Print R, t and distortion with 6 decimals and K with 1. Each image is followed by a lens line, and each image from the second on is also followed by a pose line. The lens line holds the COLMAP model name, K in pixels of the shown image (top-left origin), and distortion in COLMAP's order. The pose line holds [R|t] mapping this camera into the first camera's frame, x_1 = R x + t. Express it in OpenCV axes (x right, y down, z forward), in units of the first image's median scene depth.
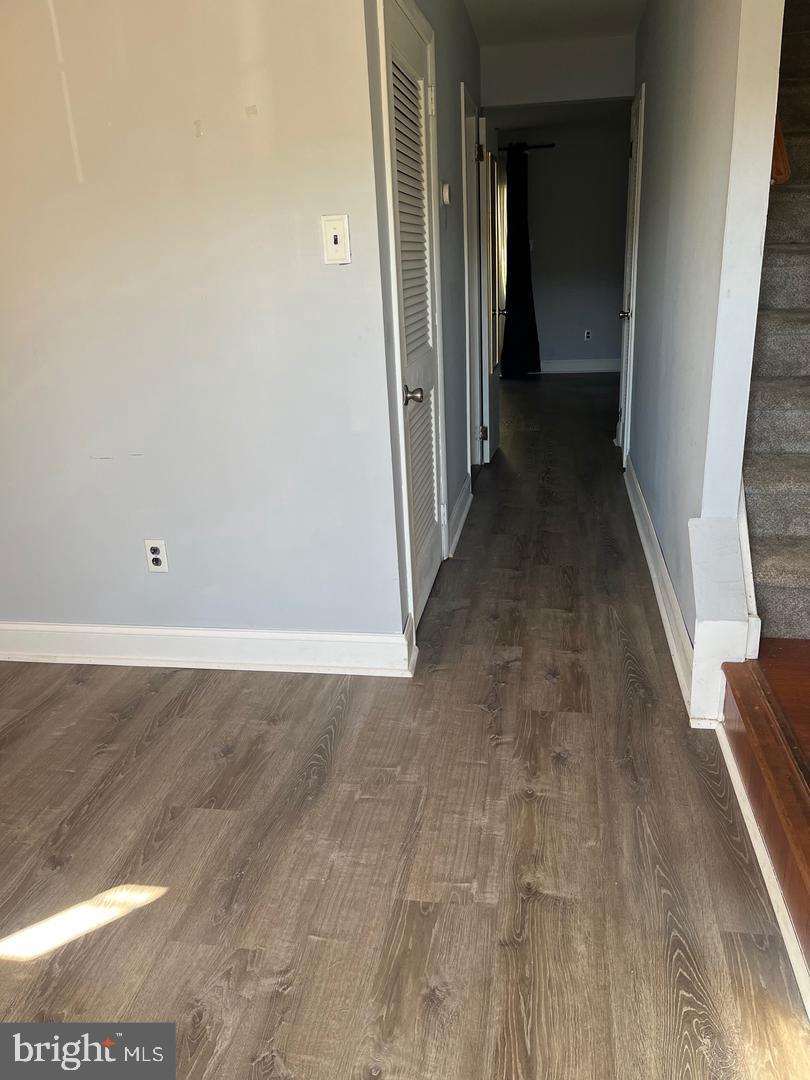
lens RADIAL K [[868.7, 0, 405.0], [0, 868.7, 540.0], [0, 0, 1]] dist [0.081325, -0.132662]
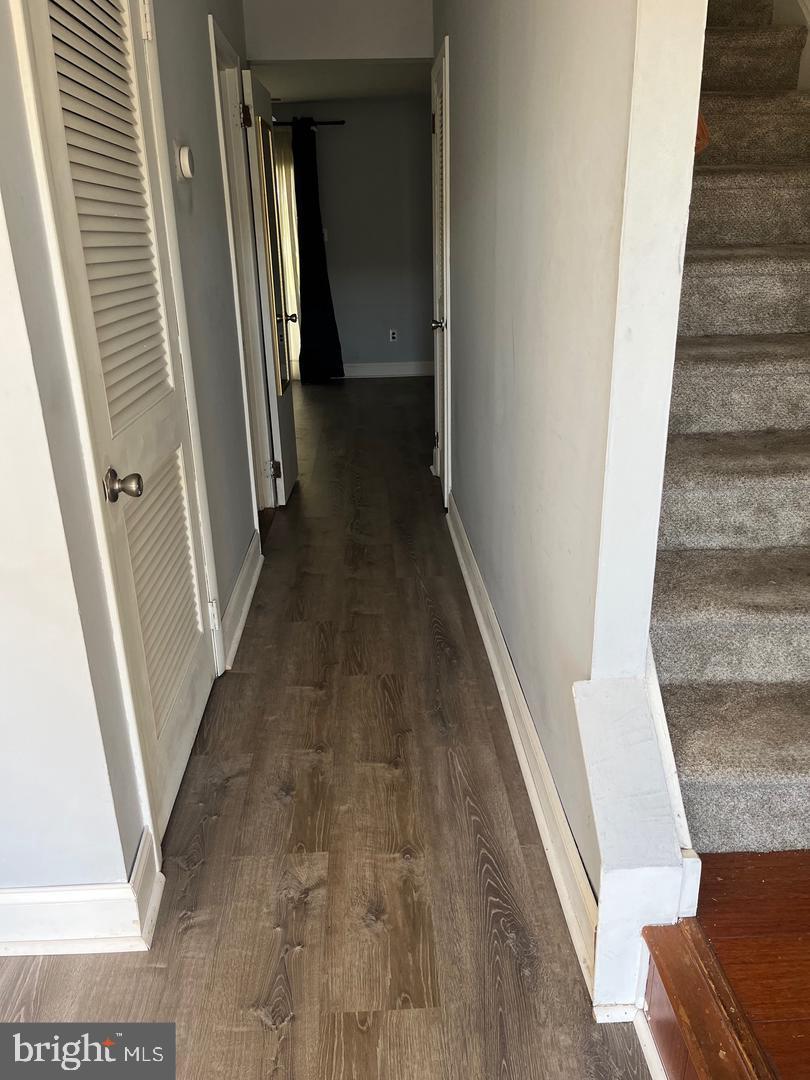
lens RADIAL K [[868.7, 0, 405.0], [0, 868.7, 540.0], [0, 0, 1]] dist [0.081325, -0.132662]
pose [[0.976702, -0.054459, 0.207574, 0.060287], [0.051721, 0.998488, 0.018595, -0.110015], [-0.208273, -0.007426, 0.978043, 0.308627]]
